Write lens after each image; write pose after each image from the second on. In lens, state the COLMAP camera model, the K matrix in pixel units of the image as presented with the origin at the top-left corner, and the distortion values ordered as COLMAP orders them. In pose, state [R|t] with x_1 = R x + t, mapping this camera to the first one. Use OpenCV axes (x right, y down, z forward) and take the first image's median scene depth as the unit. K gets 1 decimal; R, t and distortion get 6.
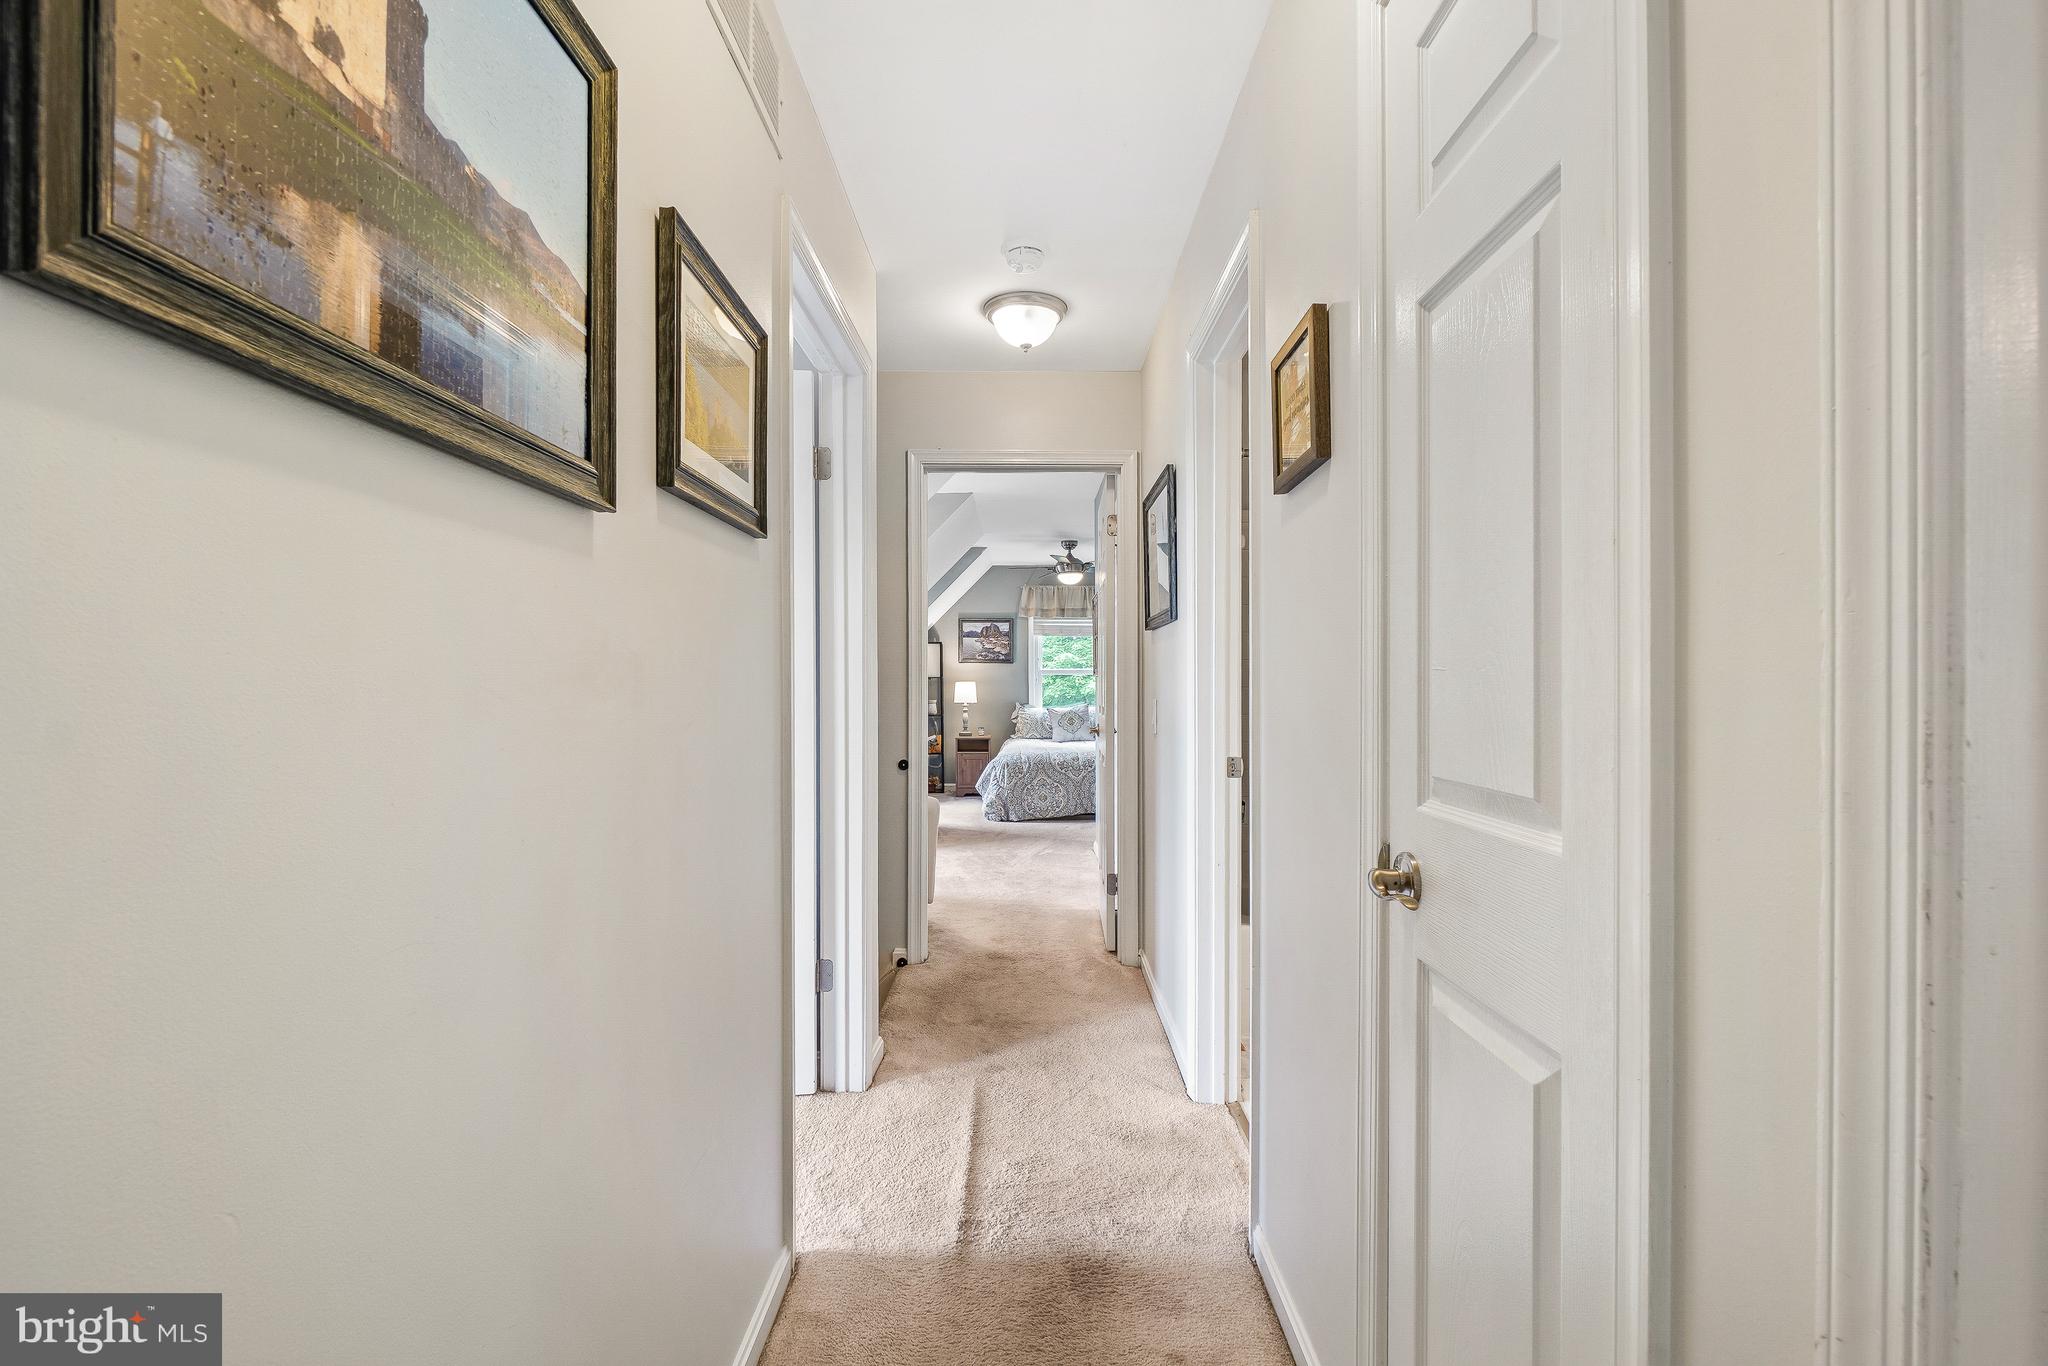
lens RADIAL K [[931.8, 0, 1024.0], [0, 931.8, 685.0], [0, 0, 1]] dist [0.002321, -0.000919]
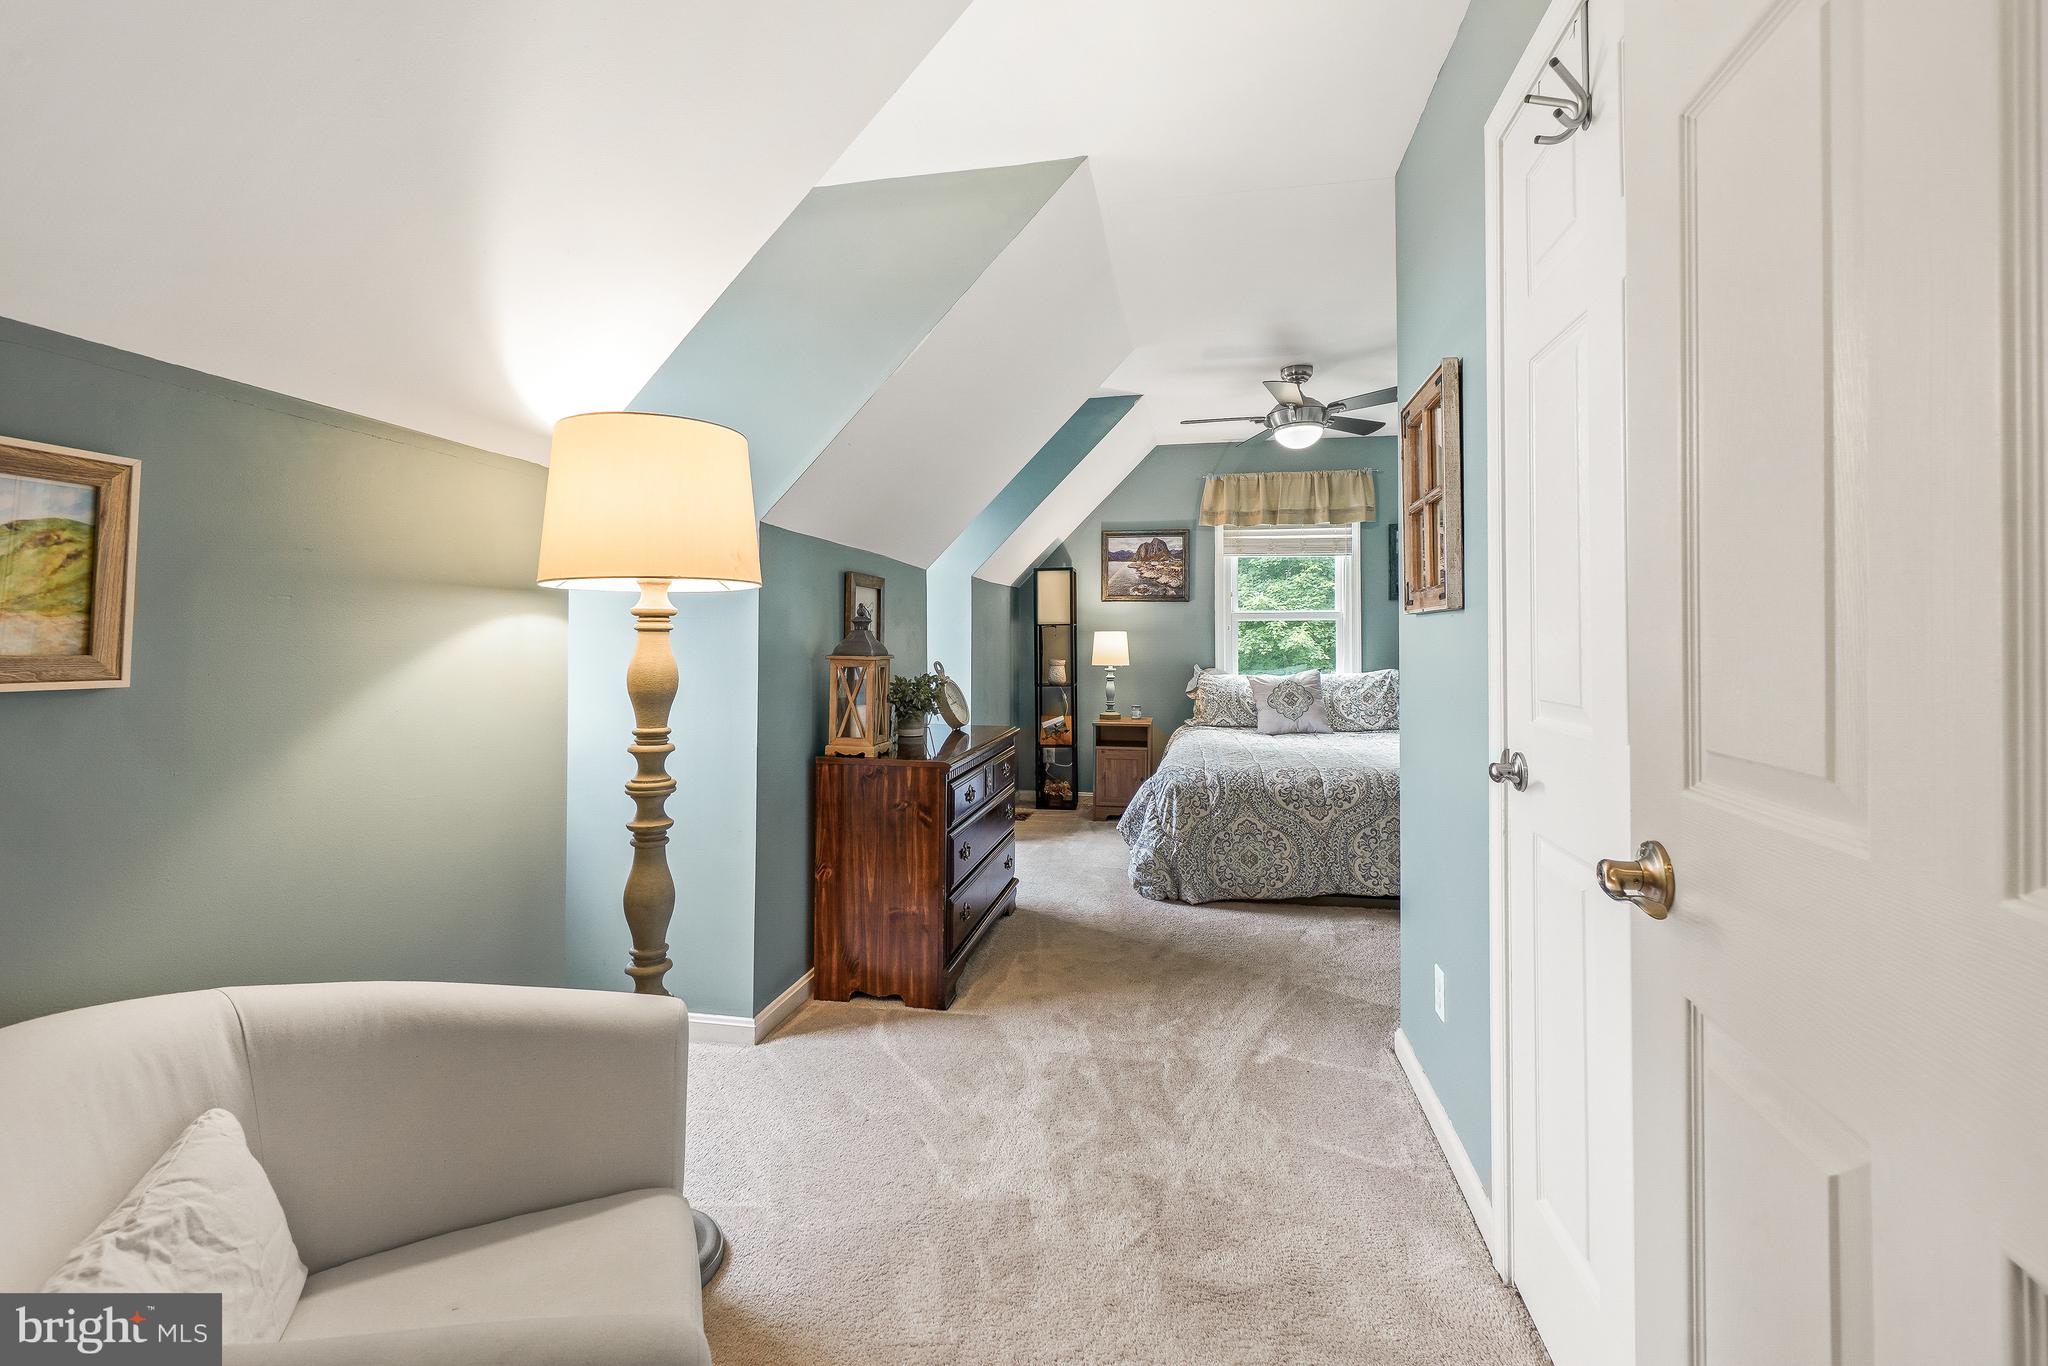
lens RADIAL K [[931.8, 0, 1019.8], [0, 931.8, 631.8], [0, 0, 1]] dist [0.002321, -0.000919]
pose [[0.981940, 0.002805, -0.189173, -0.005211], [-0.004038, 0.999973, -0.006133, 0.001023], [0.189150, 0.006787, 0.981925, 0.378038]]
